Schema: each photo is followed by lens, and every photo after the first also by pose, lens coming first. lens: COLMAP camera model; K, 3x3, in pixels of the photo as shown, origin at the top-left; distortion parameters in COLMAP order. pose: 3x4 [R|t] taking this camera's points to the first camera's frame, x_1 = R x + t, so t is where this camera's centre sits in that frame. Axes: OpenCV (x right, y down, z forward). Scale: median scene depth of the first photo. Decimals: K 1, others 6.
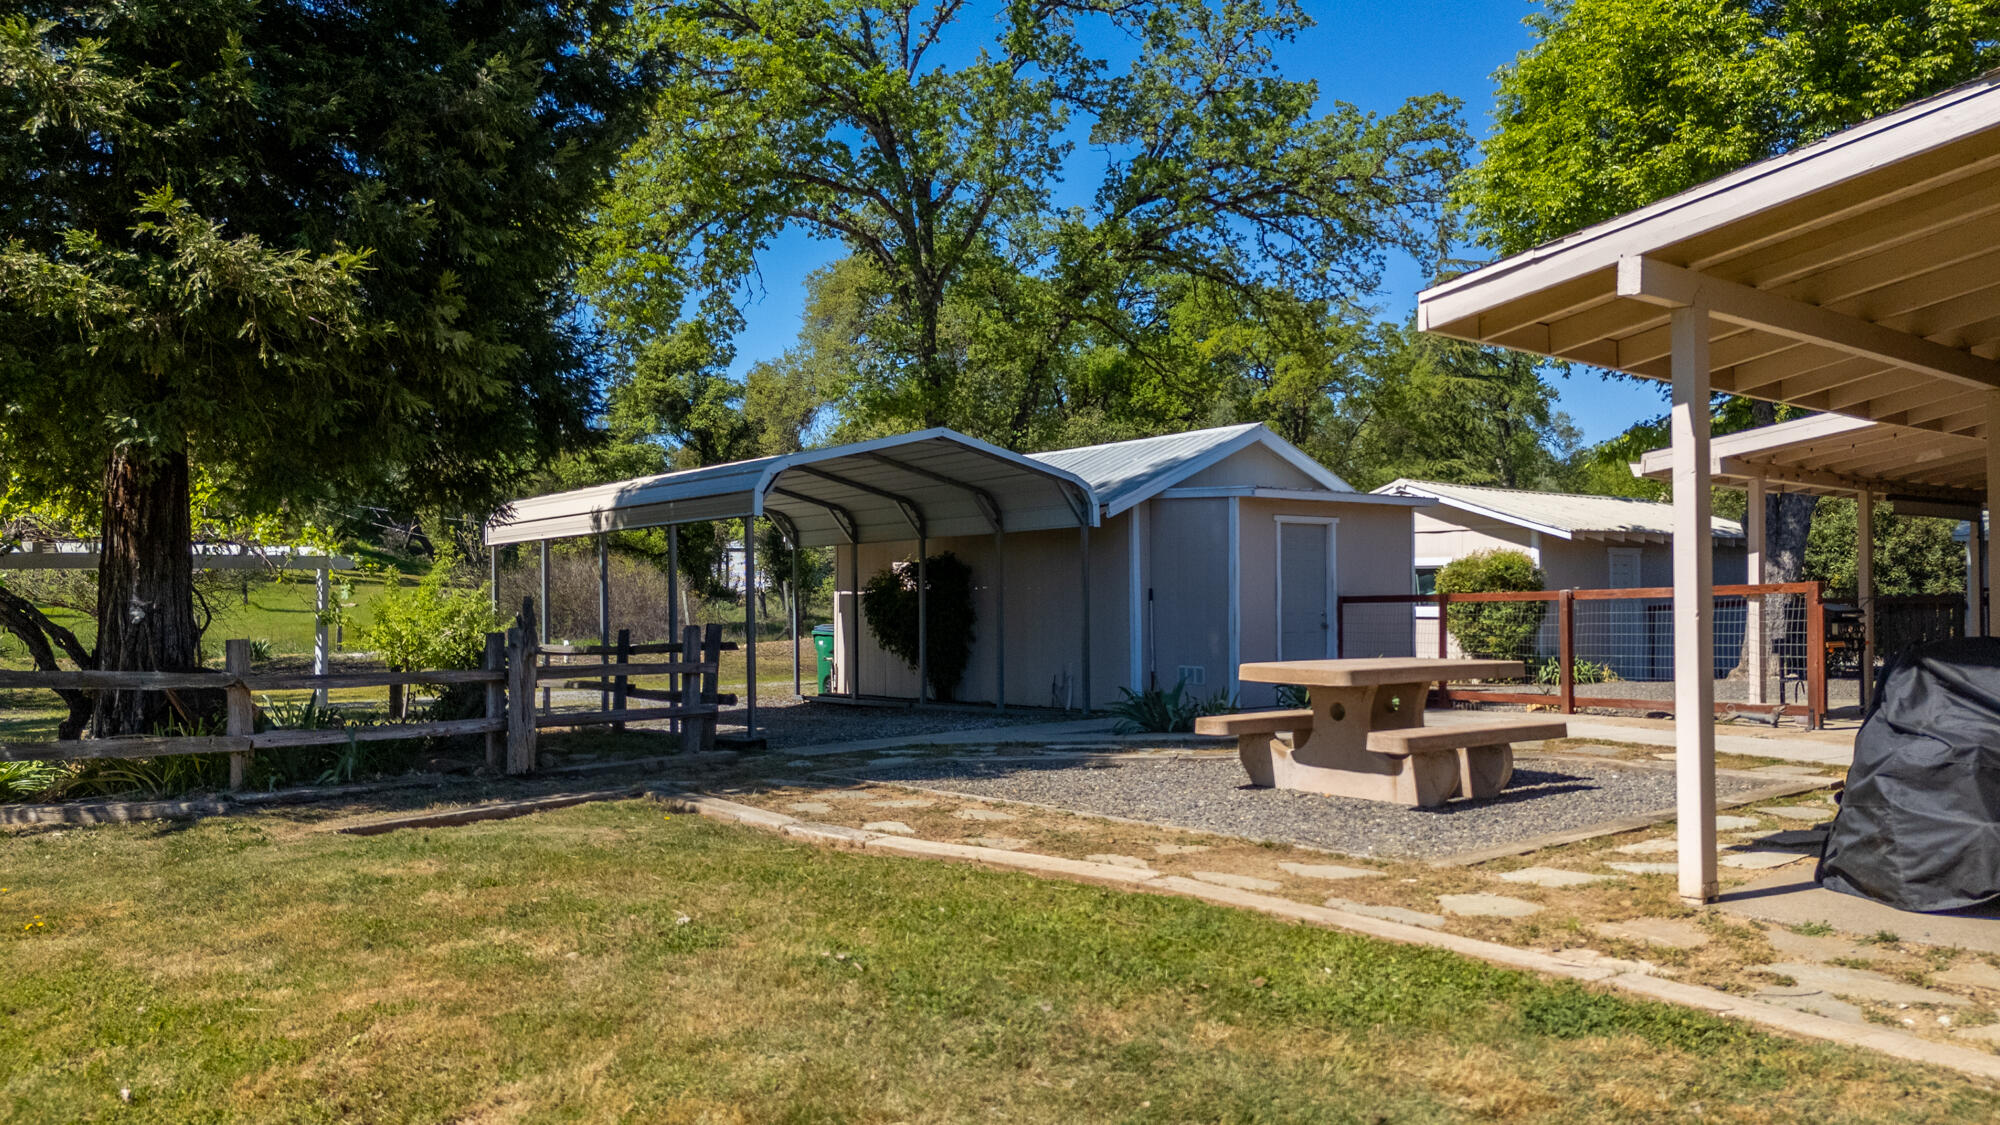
lens RADIAL K [[1483.0, 0, 1000.0], [0, 1483.0, 562.5], [0, 0, 1]] dist [0.000129, -0.004147]
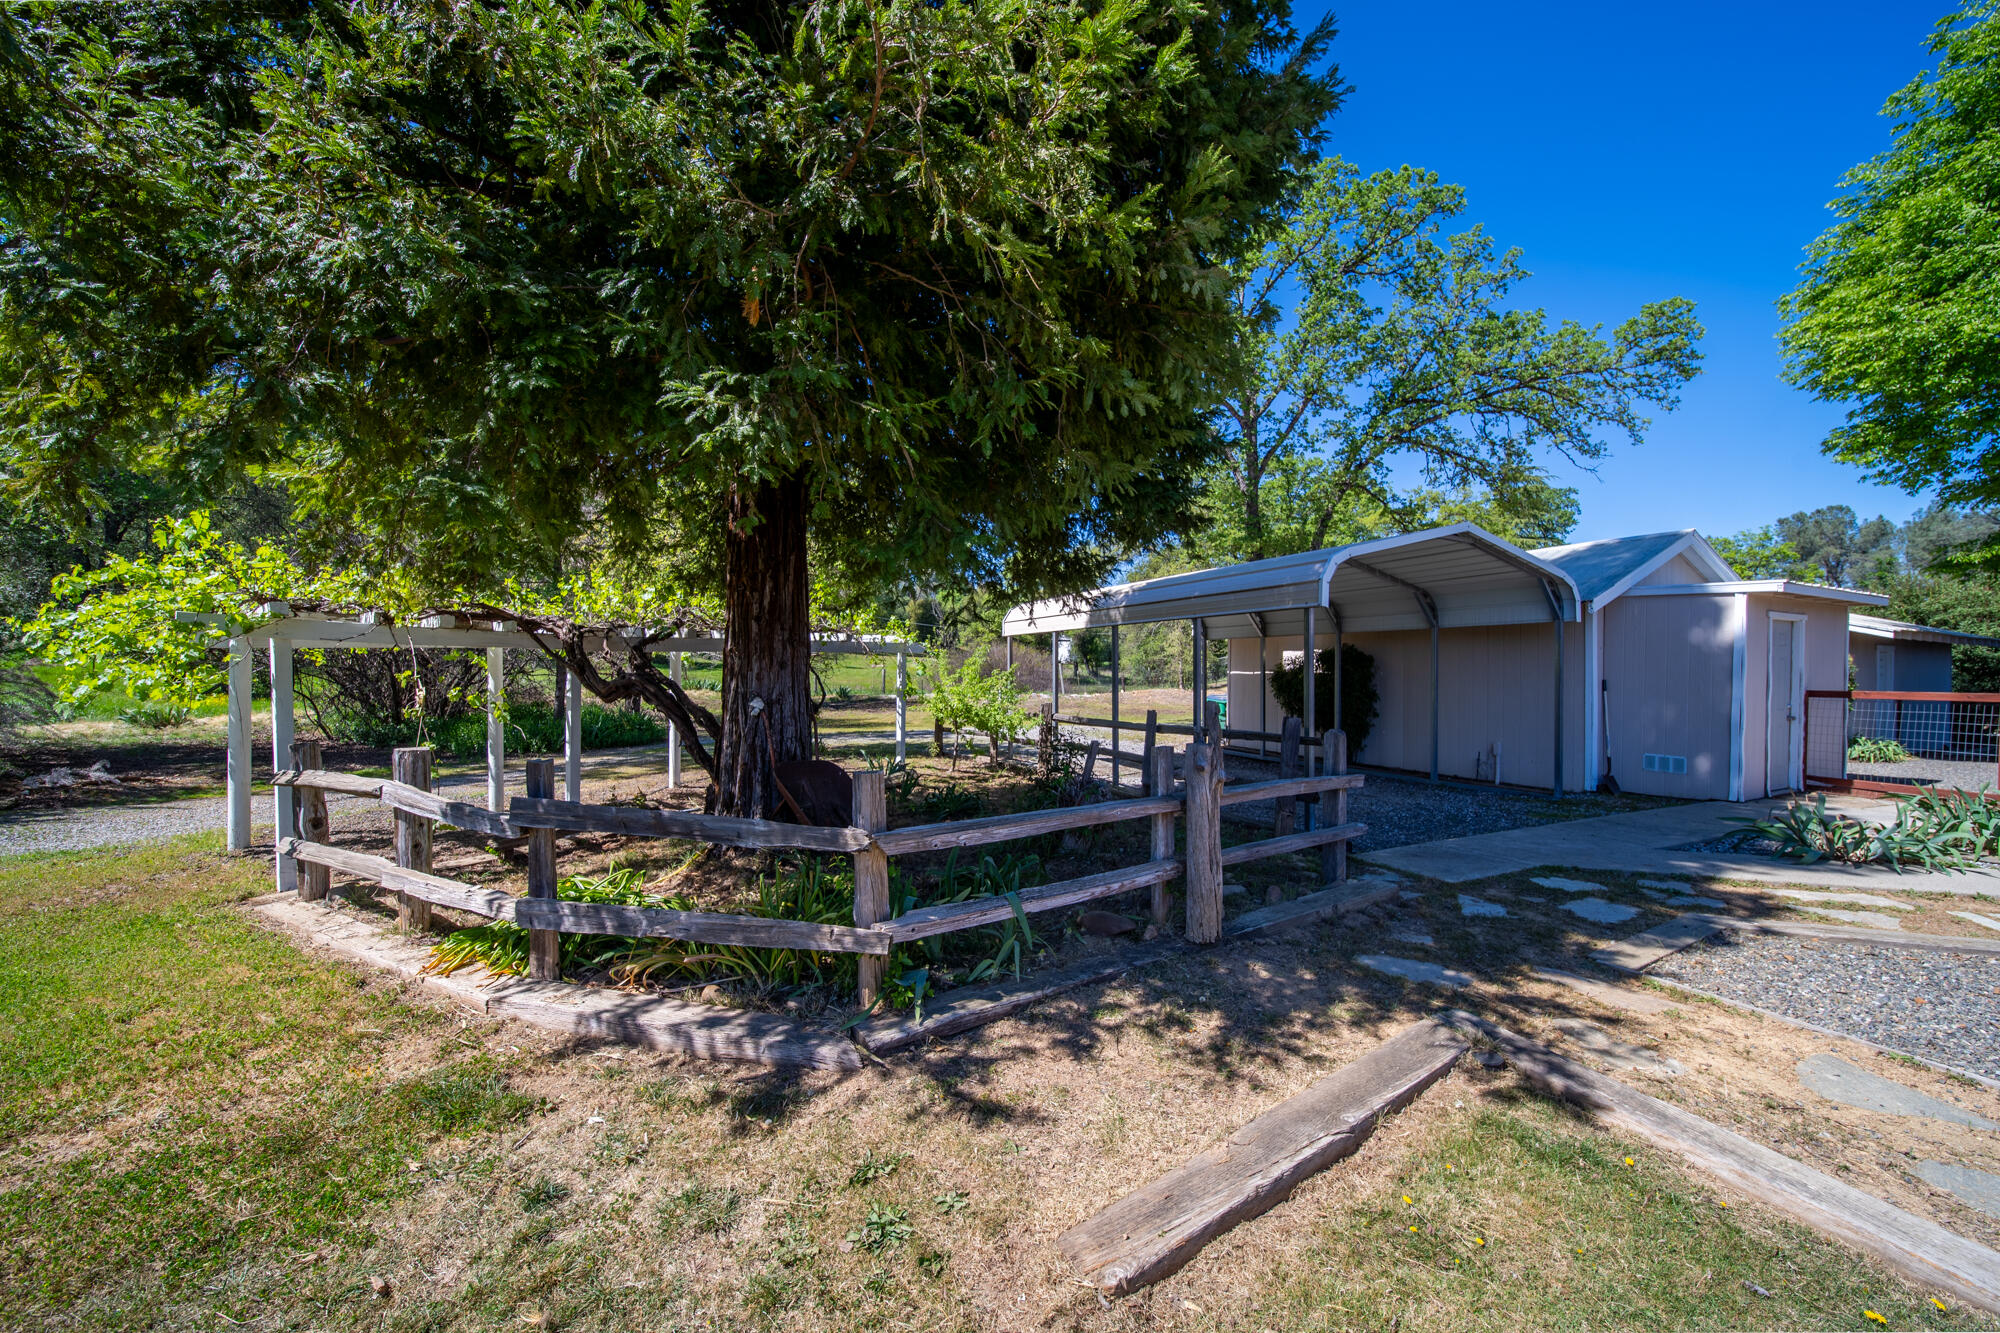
lens RADIAL K [[750.9, 0, 1000.0], [0, 750.9, 666.5], [0, 0, 1]] dist [-0.000050, -0.000016]
pose [[0.967872, 0.018240, -0.250782, -0.210658], [-0.011587, 0.999541, 0.027981, -0.002839], [0.251177, -0.024177, 0.967639, 0.388136]]
